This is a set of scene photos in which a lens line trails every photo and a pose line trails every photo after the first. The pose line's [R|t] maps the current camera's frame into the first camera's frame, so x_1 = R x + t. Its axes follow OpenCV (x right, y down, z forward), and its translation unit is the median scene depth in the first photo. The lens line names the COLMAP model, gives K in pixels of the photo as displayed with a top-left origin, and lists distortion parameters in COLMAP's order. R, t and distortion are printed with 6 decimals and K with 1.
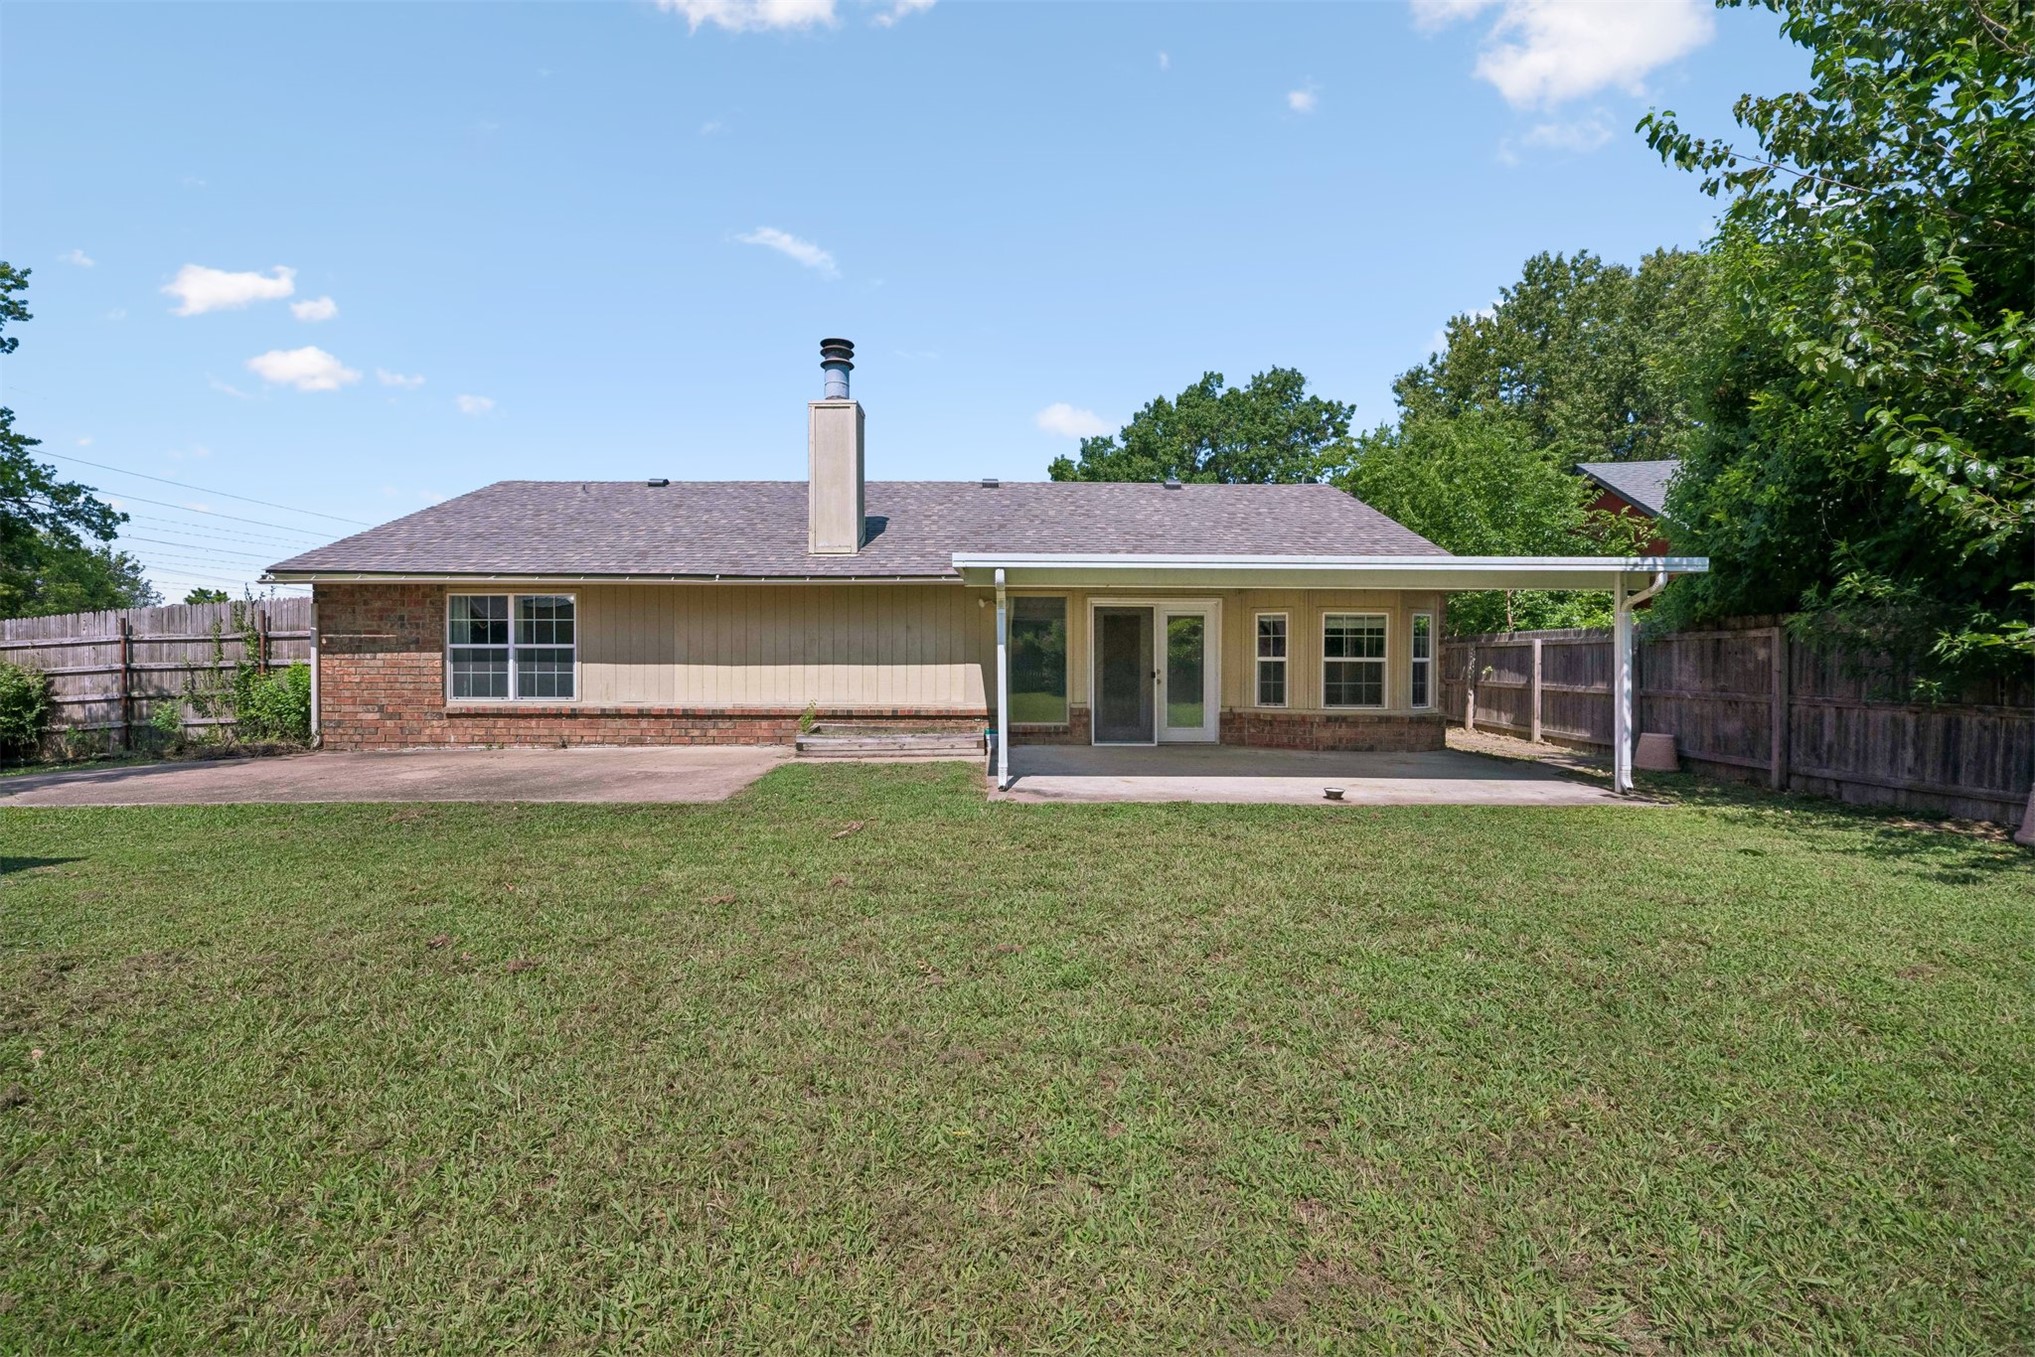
lens RADIAL K [[1092.3, 0, 1012.0], [0, 1092.3, 672.2], [0, 0, 1]] dist [-0.033079, 0.000099]
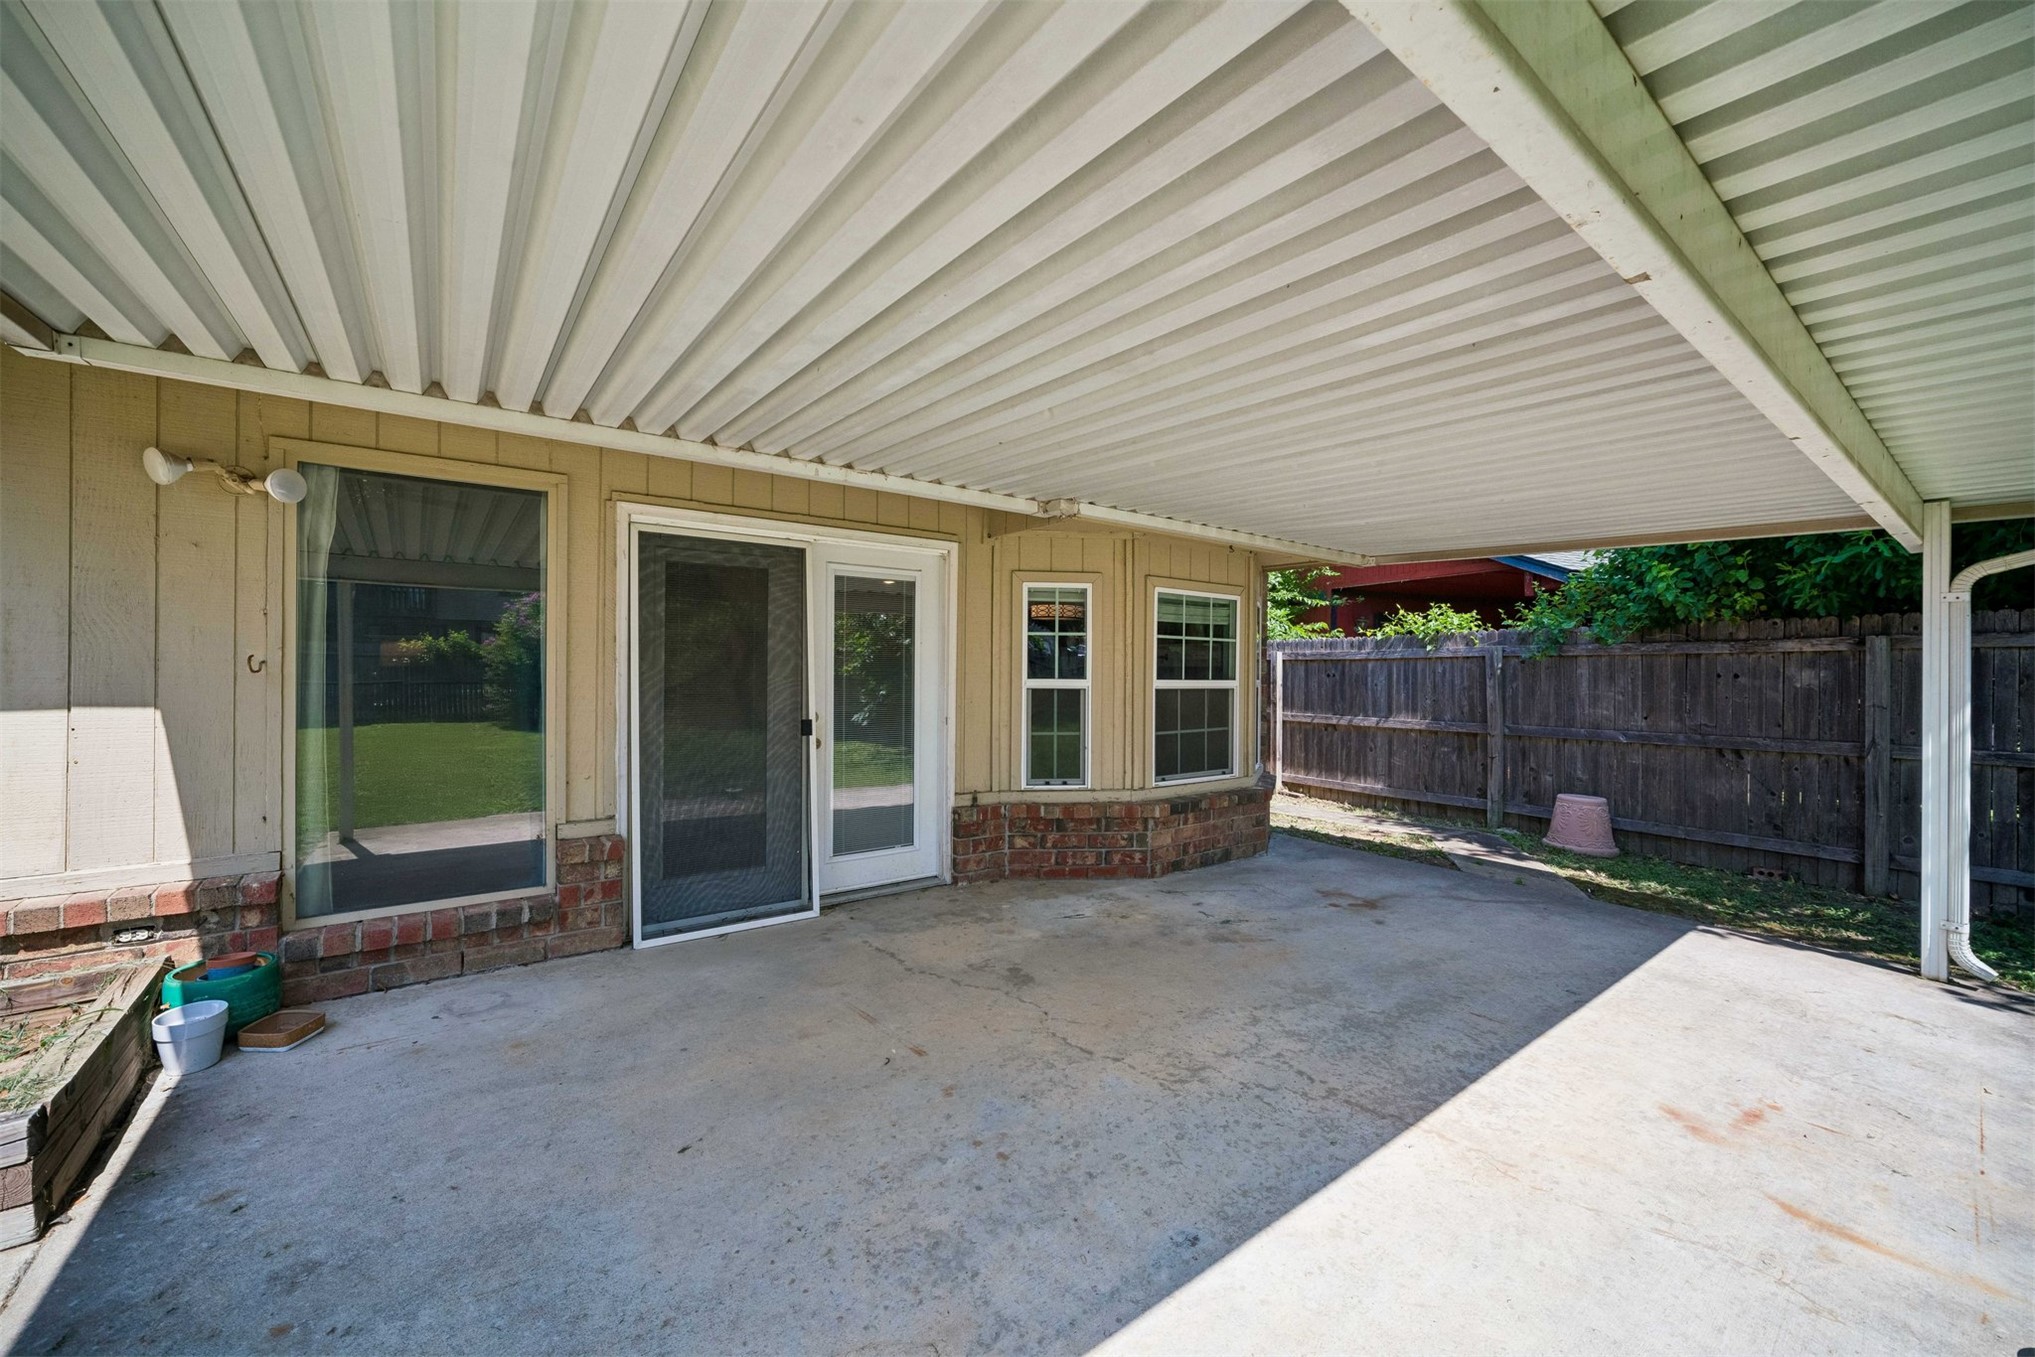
lens RADIAL K [[817.6, 0, 1017.7], [0, 817.6, 676.4], [0, 0, 1]] dist [-0.003378, -0.000120]
pose [[0.825397, 0.000511, 0.564553, 0.029228], [0.000422, 0.999999, -0.001522, -0.014674], [-0.564553, 0.001495, 0.825395, 0.724645]]
